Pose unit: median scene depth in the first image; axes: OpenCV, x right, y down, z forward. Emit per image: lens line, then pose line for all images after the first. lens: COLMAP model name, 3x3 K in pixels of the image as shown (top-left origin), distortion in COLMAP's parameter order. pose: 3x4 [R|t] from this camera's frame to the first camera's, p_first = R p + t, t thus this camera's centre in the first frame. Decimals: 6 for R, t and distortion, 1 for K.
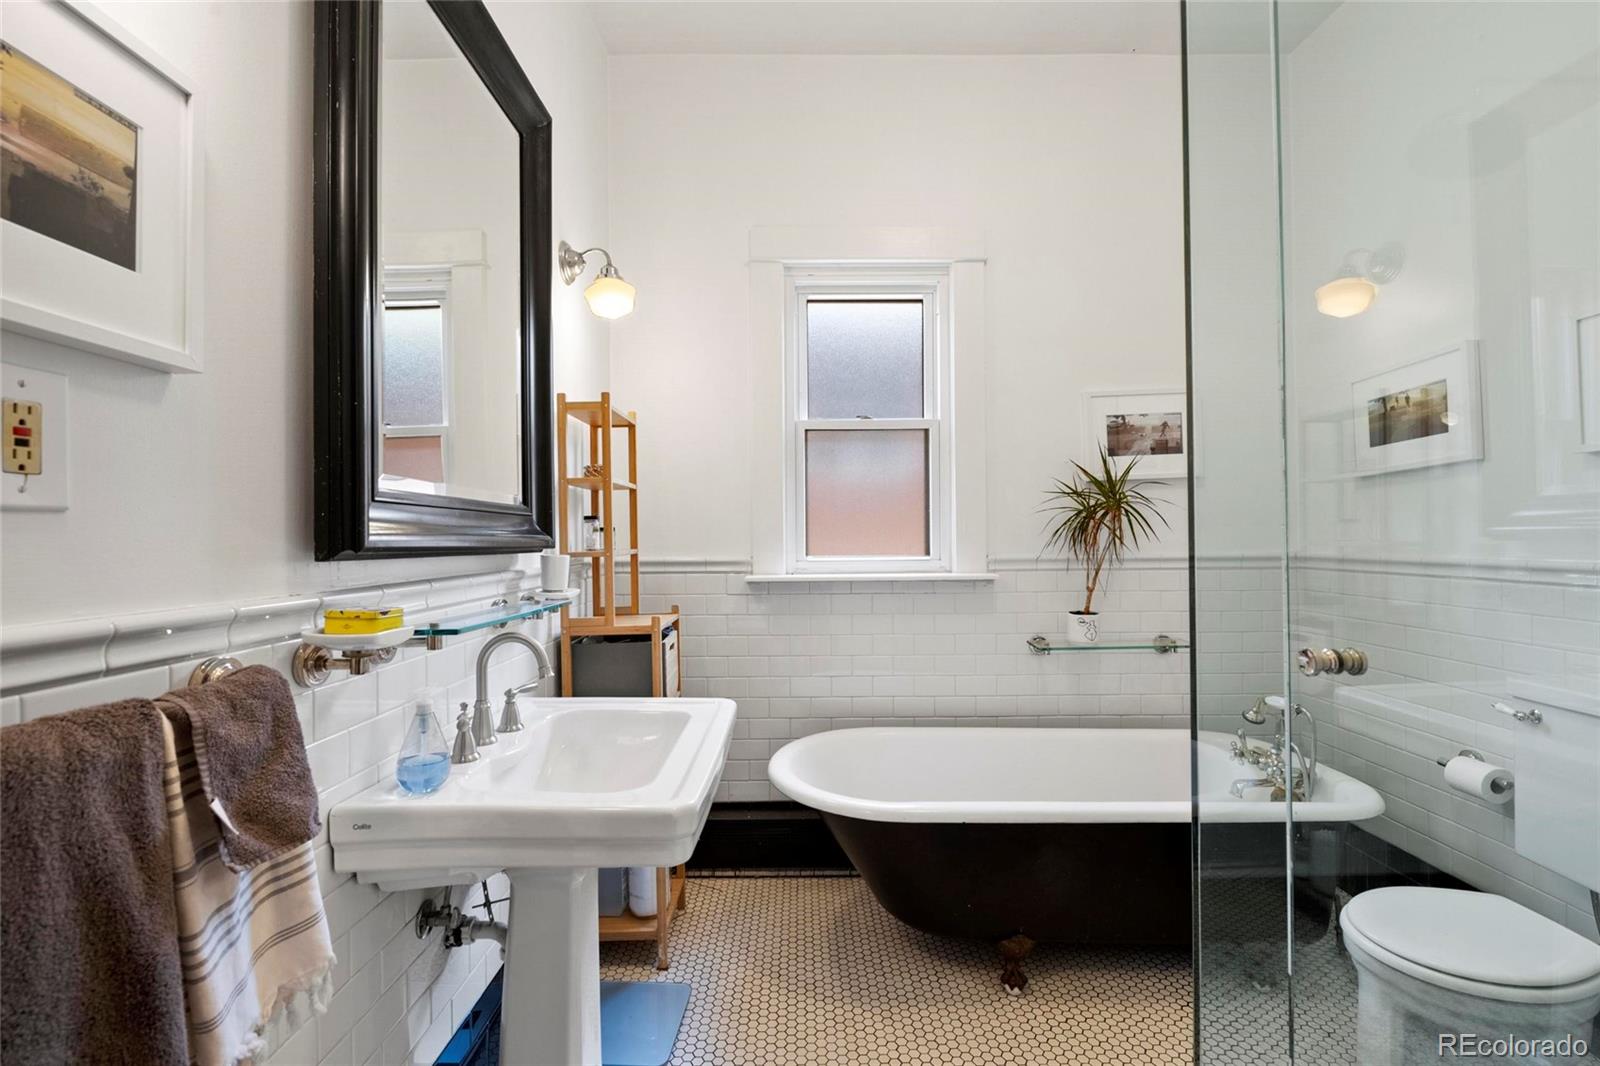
lens RADIAL K [[704.6, 0, 807.2], [0, 704.6, 531.0], [0, 0, 1]] dist [-0.007232, -0.000940]
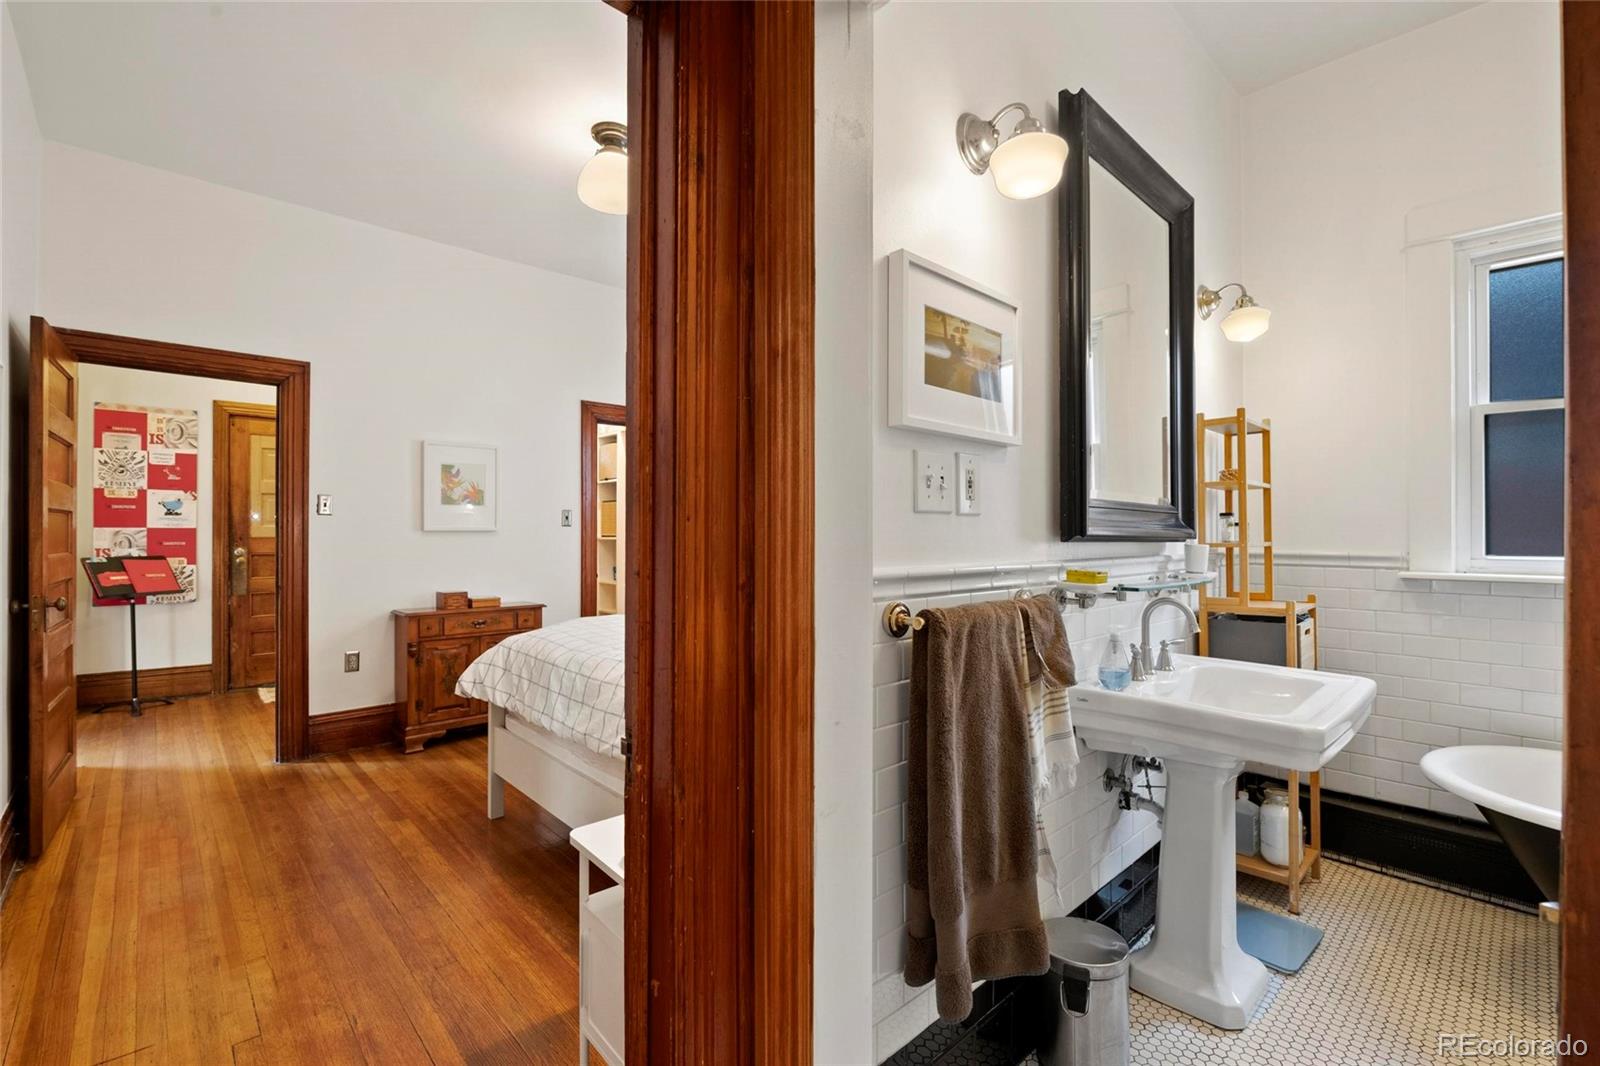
lens RADIAL K [[704.6, 0, 807.2], [0, 704.6, 531.0], [0, 0, 1]] dist [-0.007232, -0.000940]
pose [[0.684160, 0.005682, -0.729309, 0.075064], [-0.001890, 0.999980, 0.006018, 0.003370], [0.729329, -0.002739, 0.684158, -0.333048]]
